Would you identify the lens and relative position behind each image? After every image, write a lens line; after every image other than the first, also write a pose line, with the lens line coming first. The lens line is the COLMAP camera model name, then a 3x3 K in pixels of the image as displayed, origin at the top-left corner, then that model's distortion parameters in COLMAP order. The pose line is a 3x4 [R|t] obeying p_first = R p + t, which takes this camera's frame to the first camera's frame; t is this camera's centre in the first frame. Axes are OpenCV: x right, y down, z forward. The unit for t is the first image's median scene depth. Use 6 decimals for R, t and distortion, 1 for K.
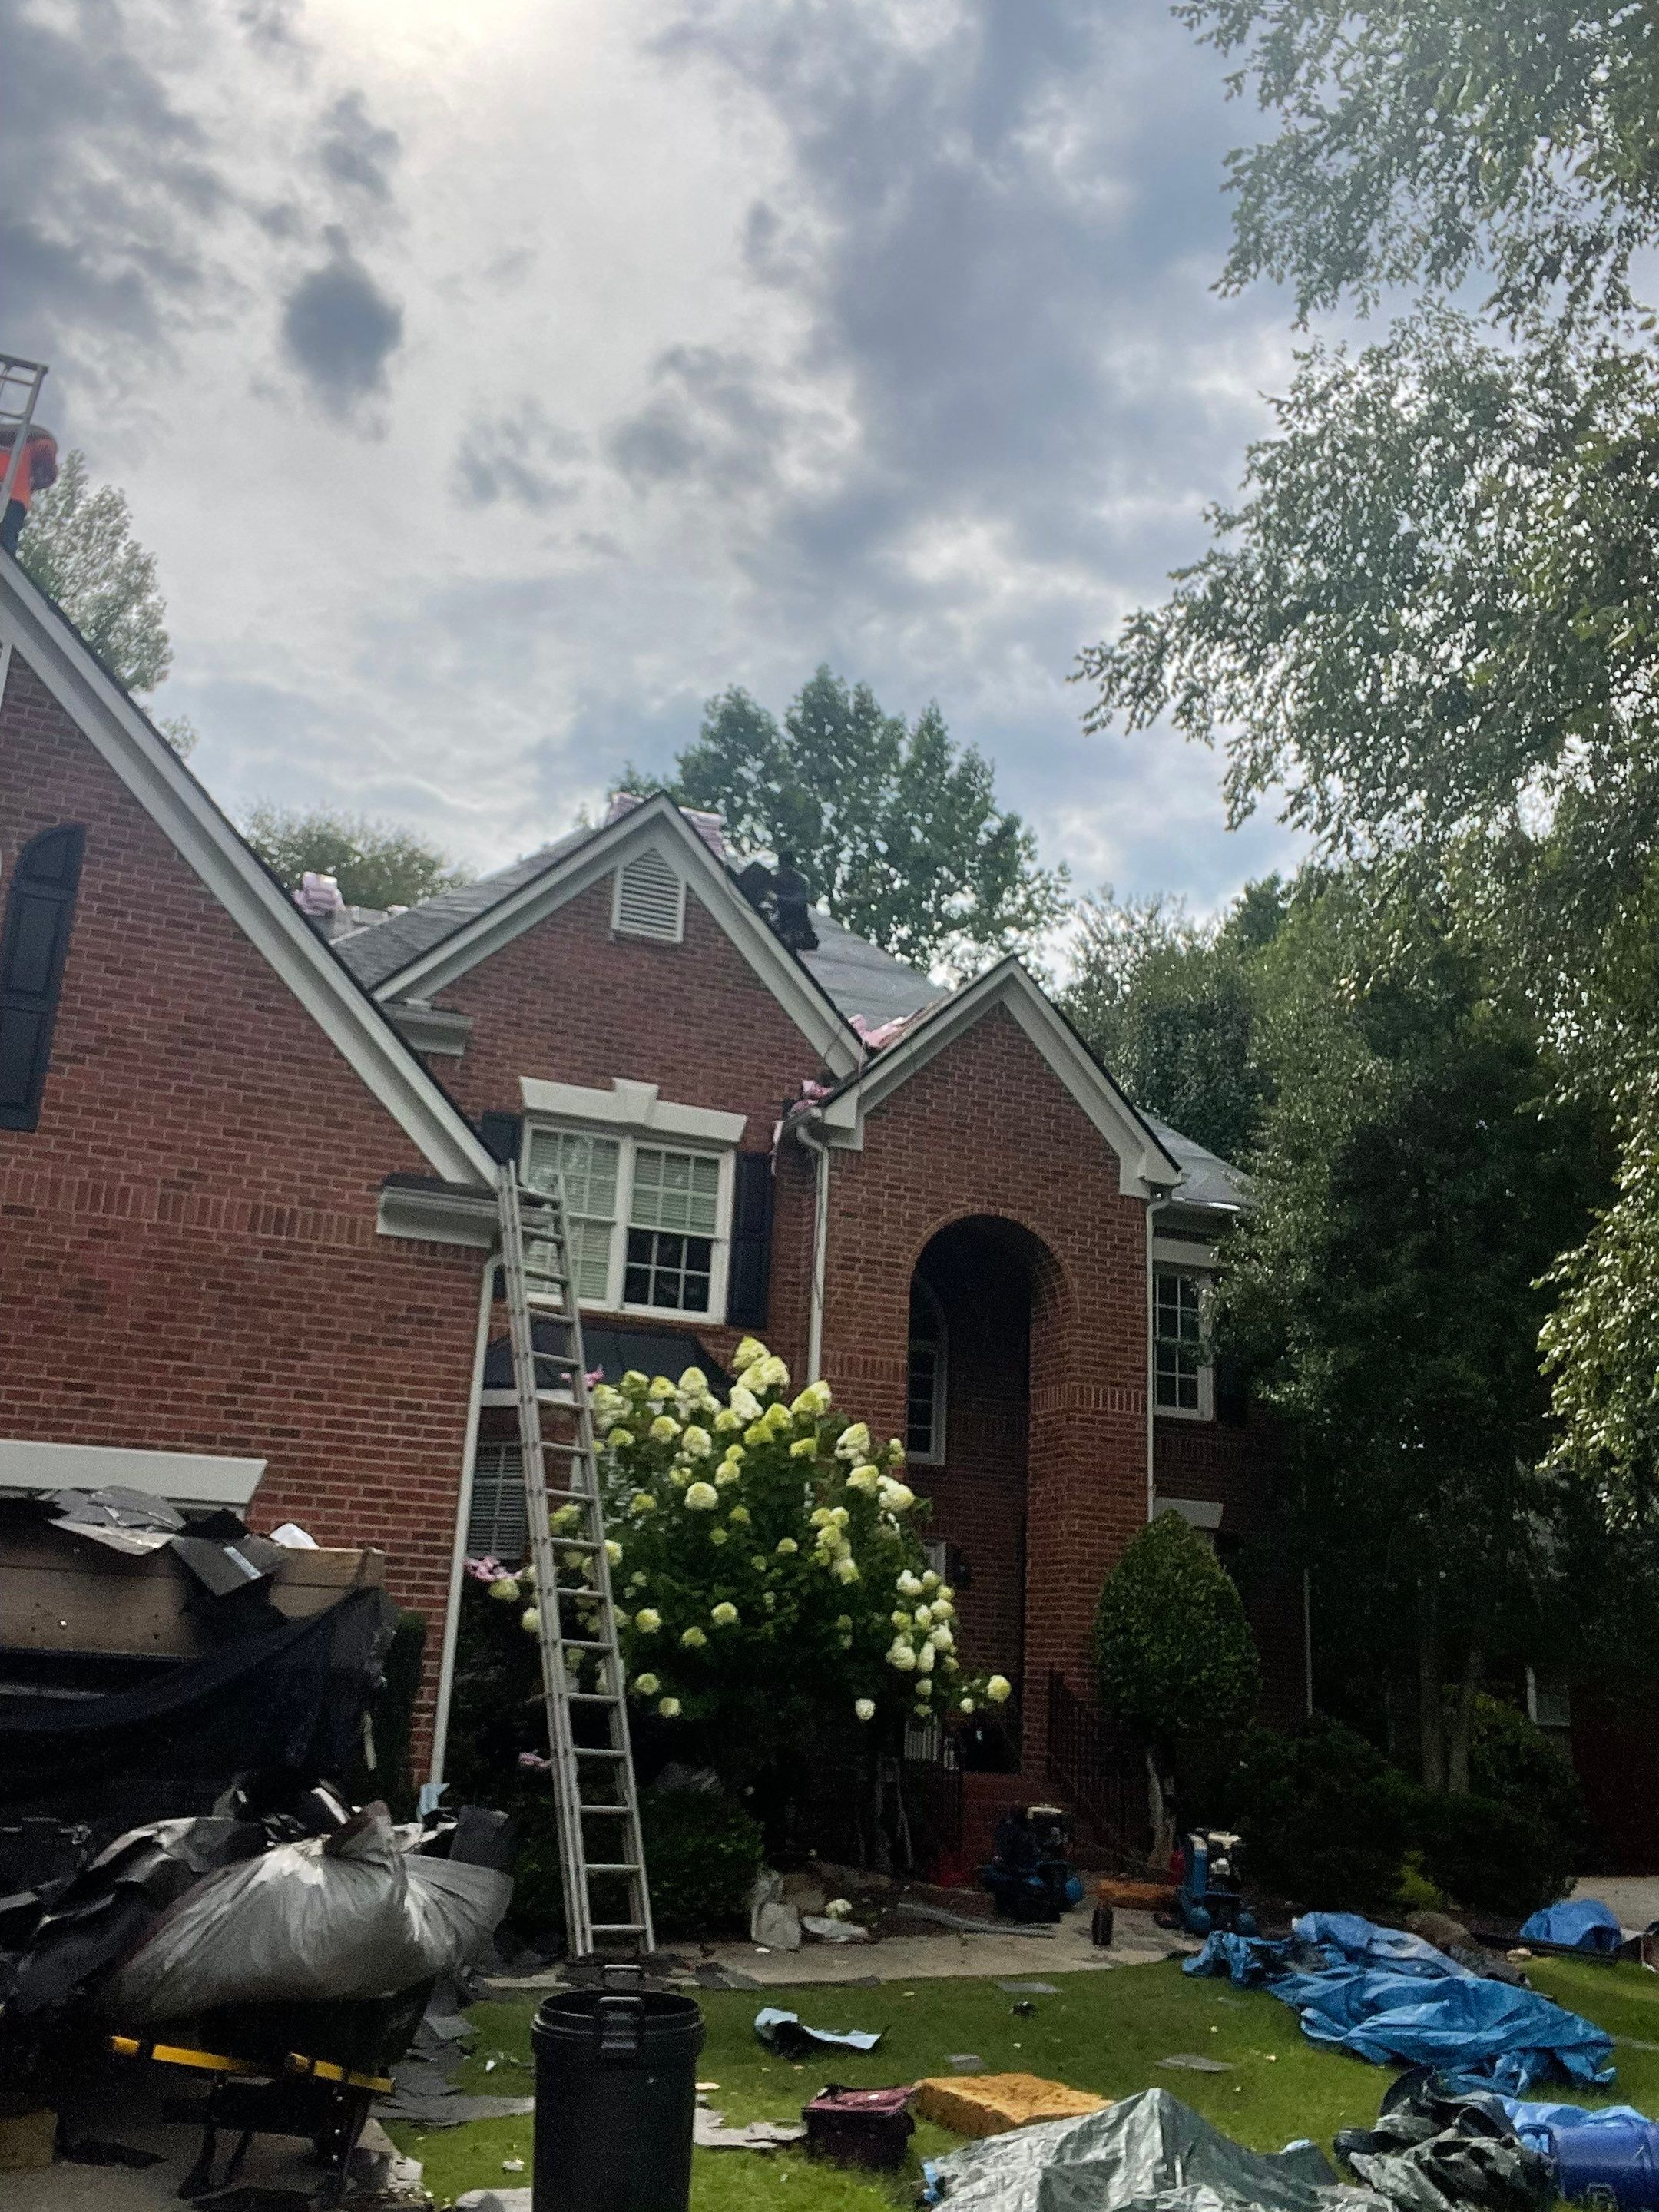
lens RADIAL K [[1951.5, 0, 799.6], [0, 1951.5, 1101.6], [0, 0, 1]] dist [0.074546, -0.084376]
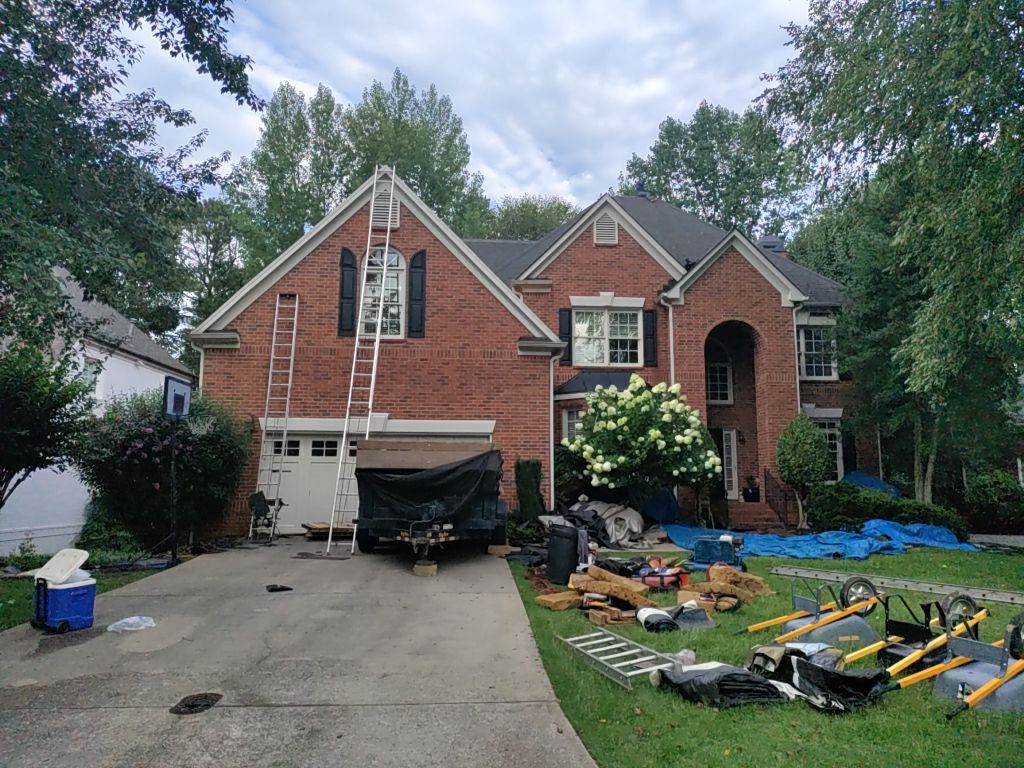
lens RADIAL K [[734.4, 0, 513.9], [0, 734.4, 391.7], [0, 0, 1]] dist [0.077599, 0.004402]
pose [[0.939843, -0.086362, -0.330509, 0.150603], [0.137713, 0.981199, 0.135216, -0.033196], [0.312618, -0.172597, 0.934066, -0.168087]]
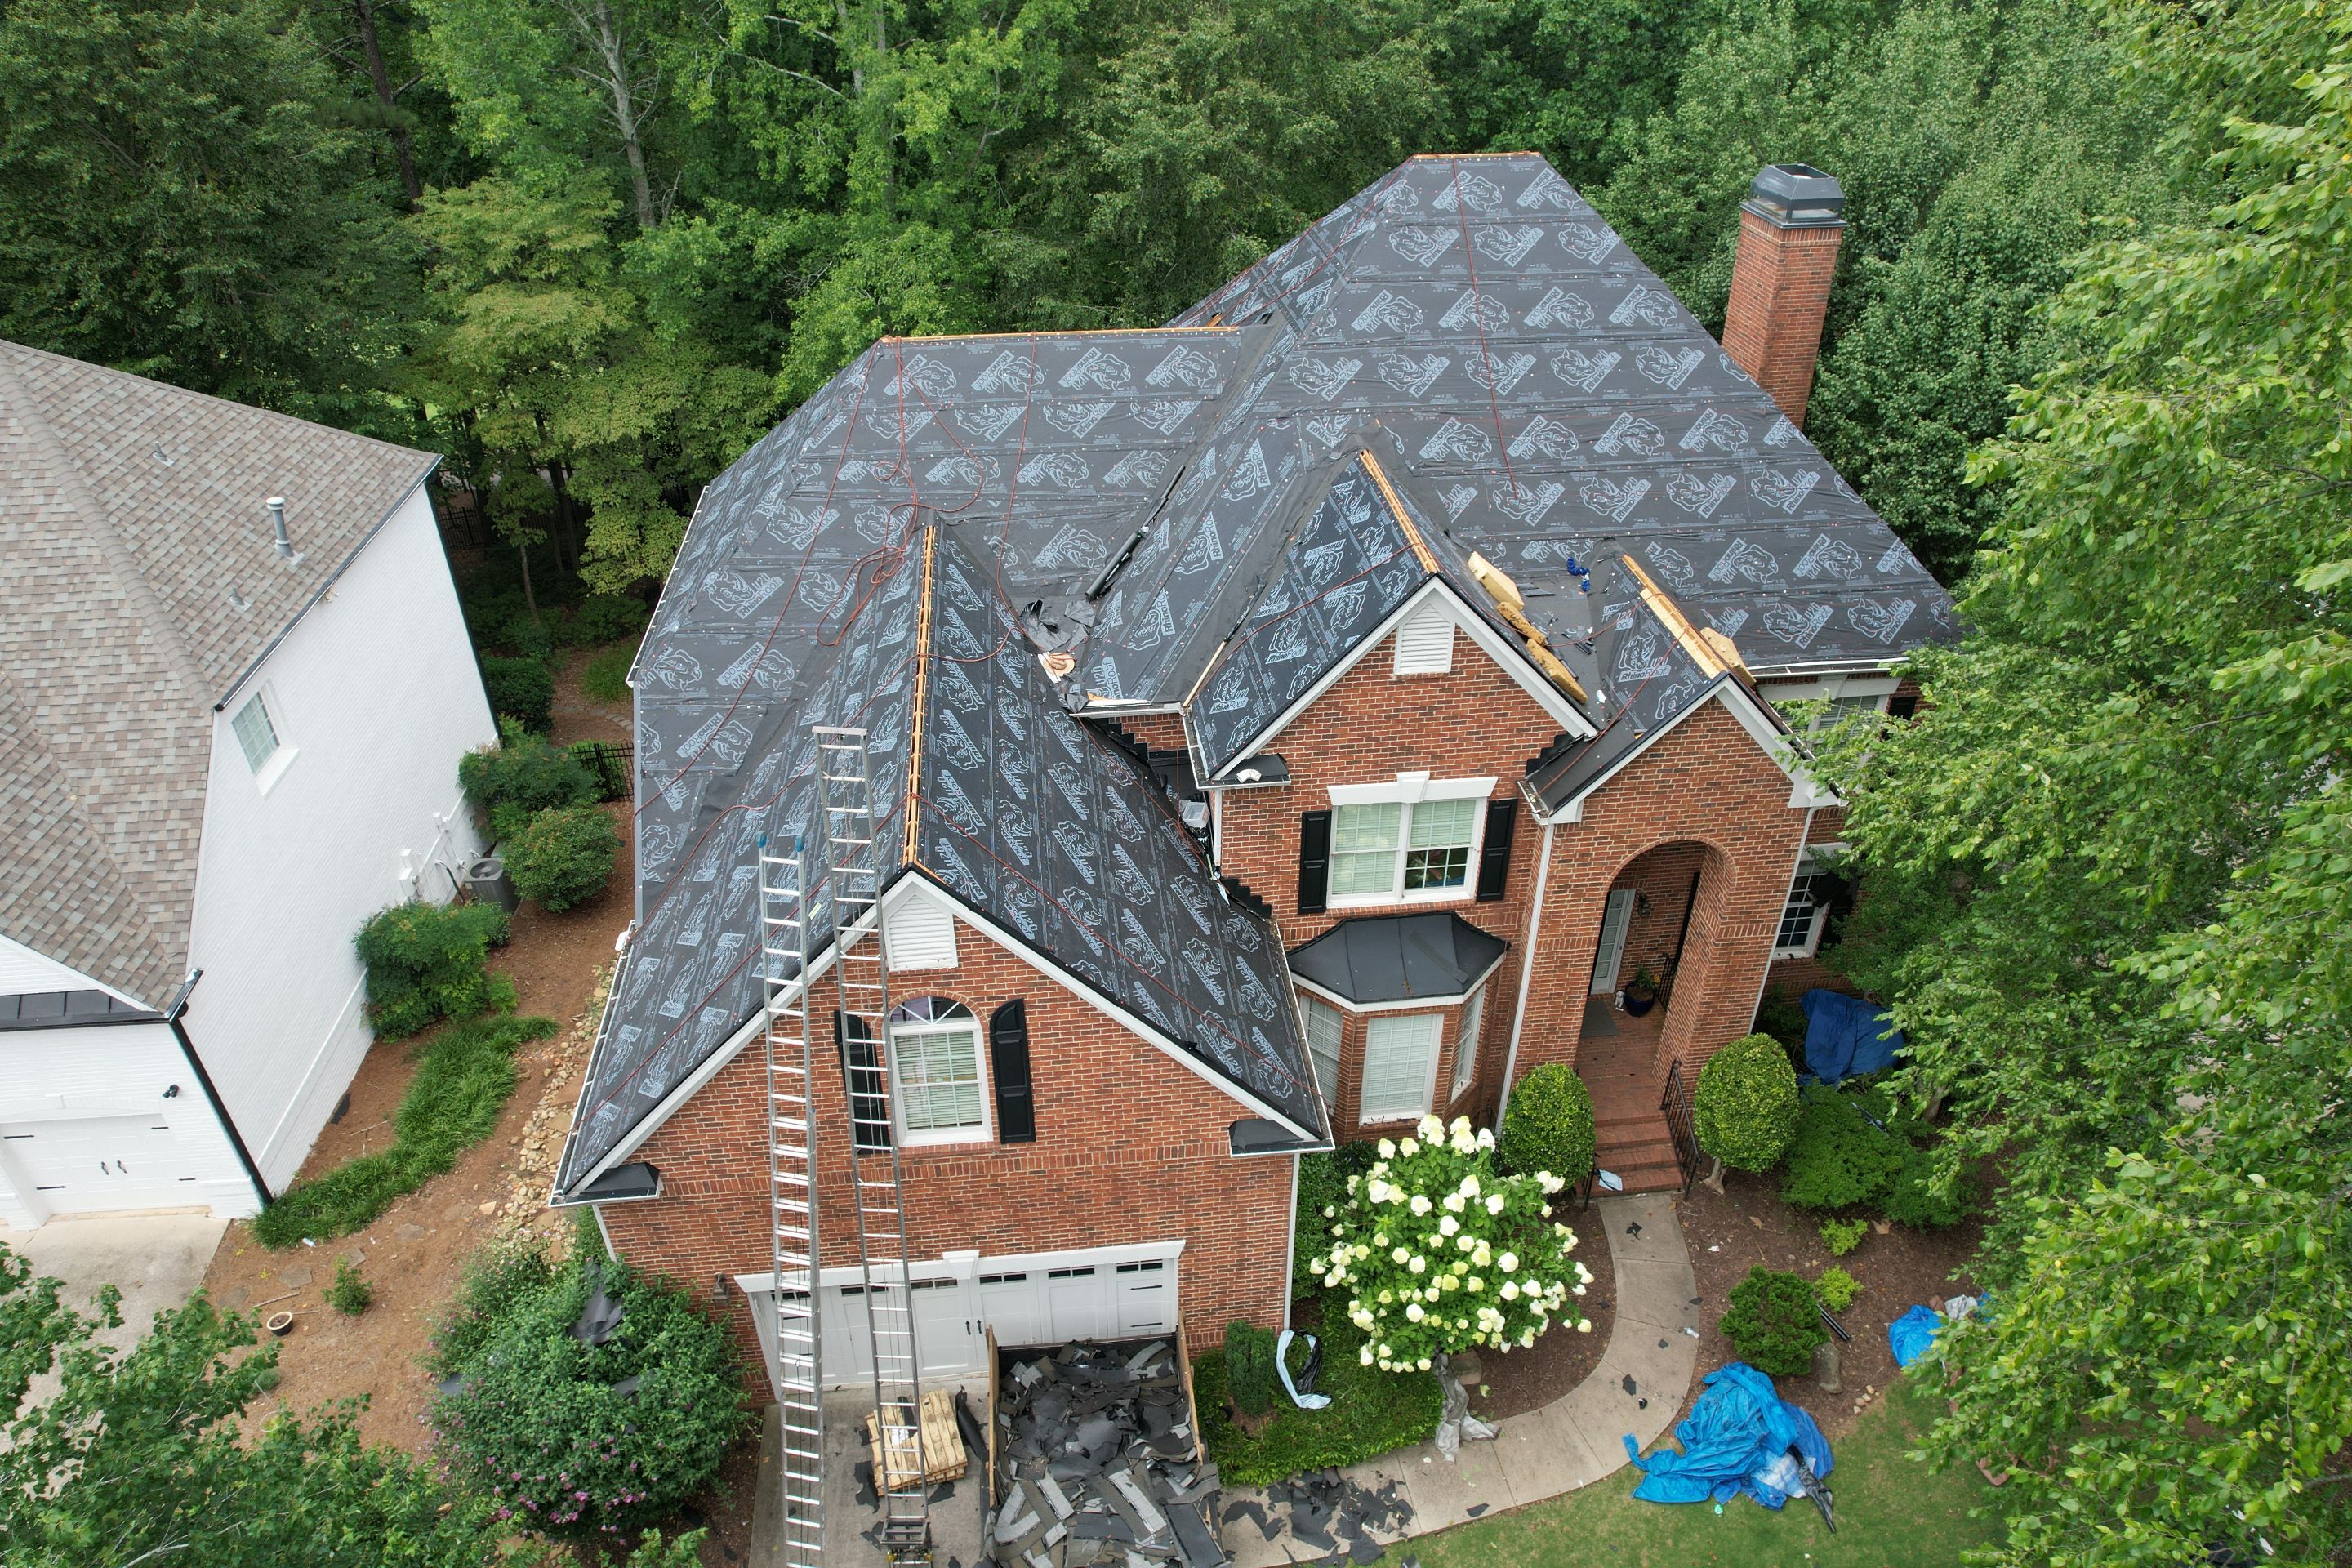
lens RADIAL K [[1506.3, 0, 1190.7], [0, 1506.3, 802.7], [0, 0, 1]] dist [-0.068226, 0.053684]
pose [[0.957474, 0.122942, -0.261015, 0.043278], [0.125661, 0.636660, 0.760837, -0.806759], [0.259716, -0.761281, 0.594137, 0.322295]]
